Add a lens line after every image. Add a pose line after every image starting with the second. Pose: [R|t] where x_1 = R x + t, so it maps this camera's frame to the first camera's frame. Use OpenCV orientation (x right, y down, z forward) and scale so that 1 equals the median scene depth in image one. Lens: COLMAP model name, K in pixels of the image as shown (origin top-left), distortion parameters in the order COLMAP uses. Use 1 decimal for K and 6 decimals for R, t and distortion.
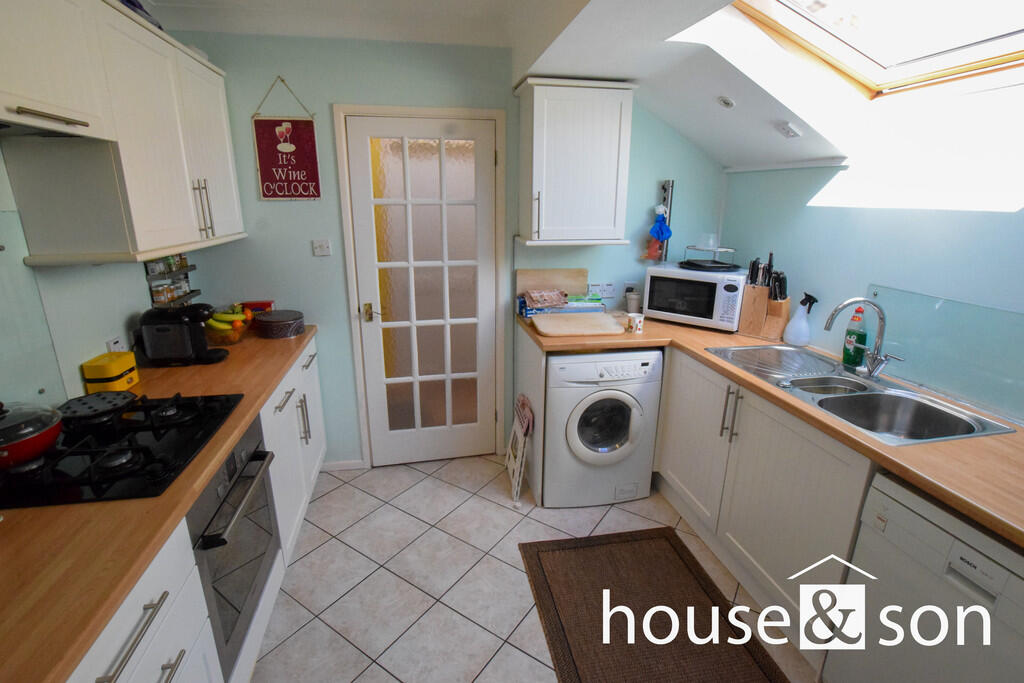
lens RADIAL K [[478.1, 0, 507.0], [0, 478.1, 340.1], [0, 0, 1]] dist [-0.032157, 0.000168]
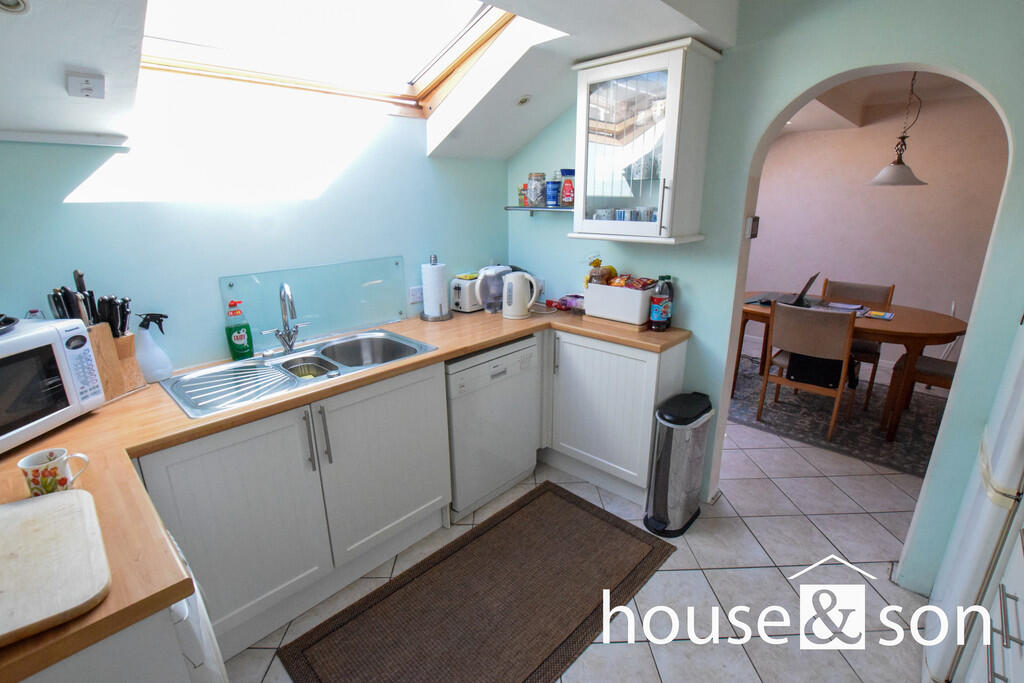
lens RADIAL K [[478.1, 0, 507.0], [0, 478.1, 340.1], [0, 0, 1]] dist [-0.032157, 0.000168]
pose [[-0.581095, -0.235860, 0.778908, -0.336805], [0.232206, 0.869248, 0.436450, -0.275346], [-0.780006, 0.434486, -0.450348, 0.966409]]
